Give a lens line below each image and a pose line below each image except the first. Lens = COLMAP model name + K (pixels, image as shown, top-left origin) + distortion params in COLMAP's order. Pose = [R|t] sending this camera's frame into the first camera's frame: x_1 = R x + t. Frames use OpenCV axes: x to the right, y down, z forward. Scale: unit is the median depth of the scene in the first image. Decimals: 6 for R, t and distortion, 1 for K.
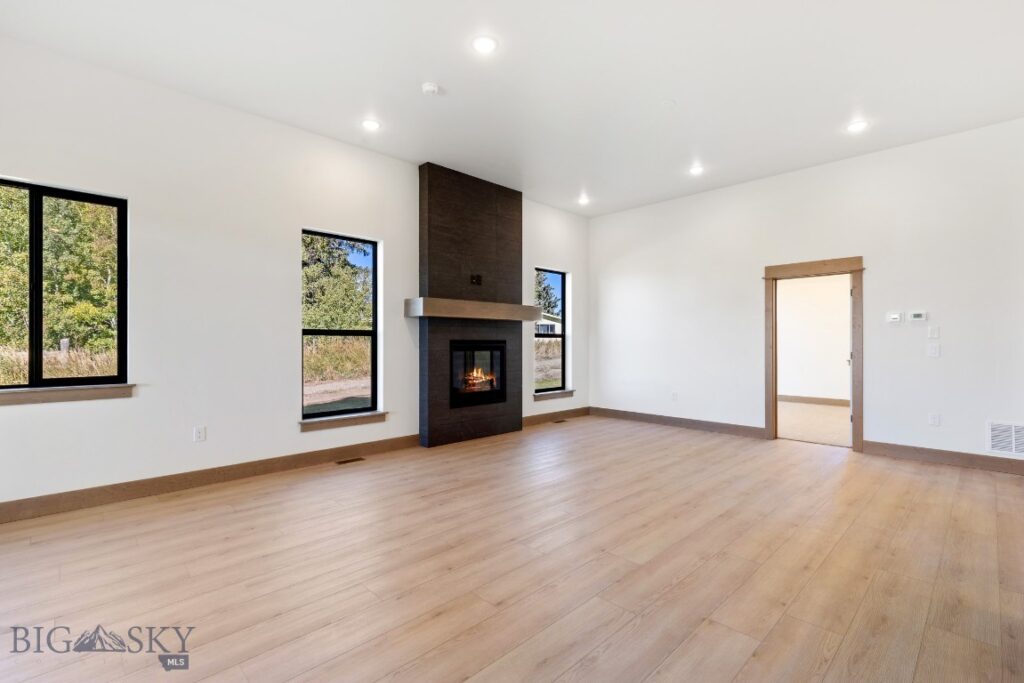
lens RADIAL K [[457.7, 0, 512.0], [0, 457.7, 341.5], [0, 0, 1]] dist [0.001051, 0.000067]
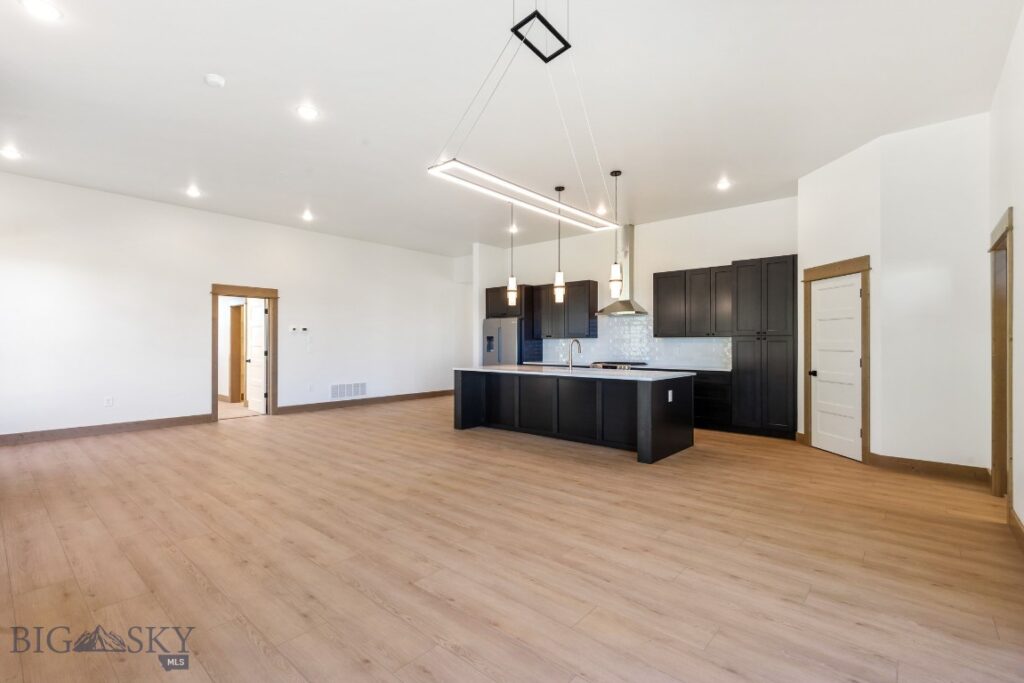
lens RADIAL K [[457.7, 0, 512.0], [0, 457.7, 341.5], [0, 0, 1]] dist [0.001051, 0.000067]
pose [[-0.075097, 0.004444, 0.997166, -0.831161], [-0.001280, 0.999989, -0.004553, -0.002600], [-0.997175, -0.001619, -0.075091, 0.317746]]
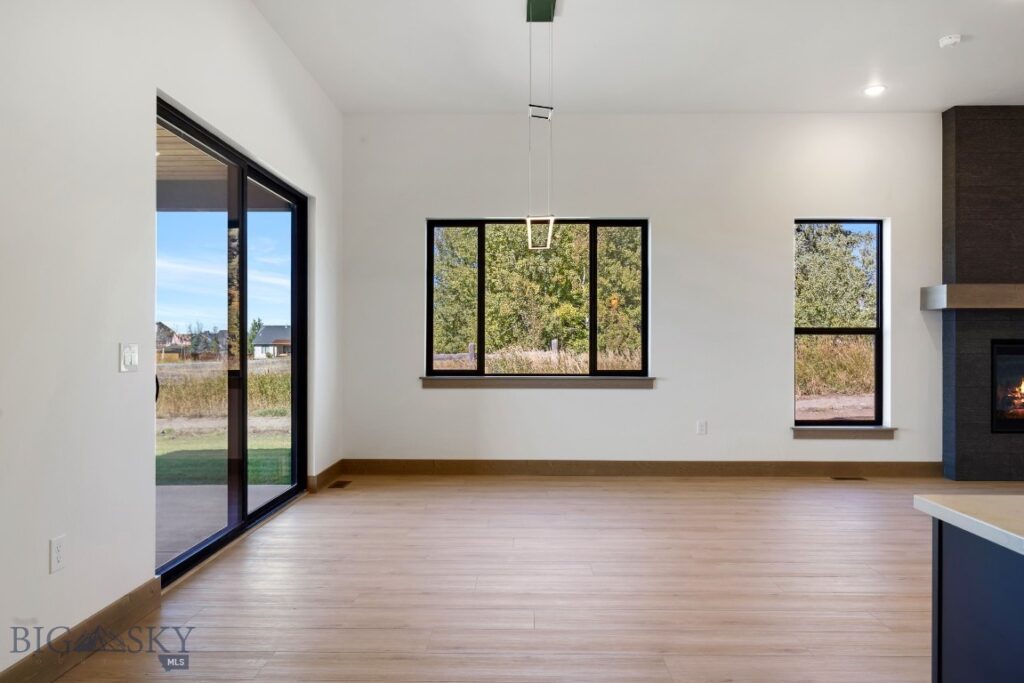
lens RADIAL K [[694.1, 0, 512.0], [0, 694.1, 341.5], [0, 0, 1]] dist [0.001326, -0.002040]
pose [[0.709238, -0.000721, -0.704969, 0.103700], [-0.001065, 0.999997, -0.002094, 0.003519], [0.704968, 0.002236, 0.709235, -0.327380]]
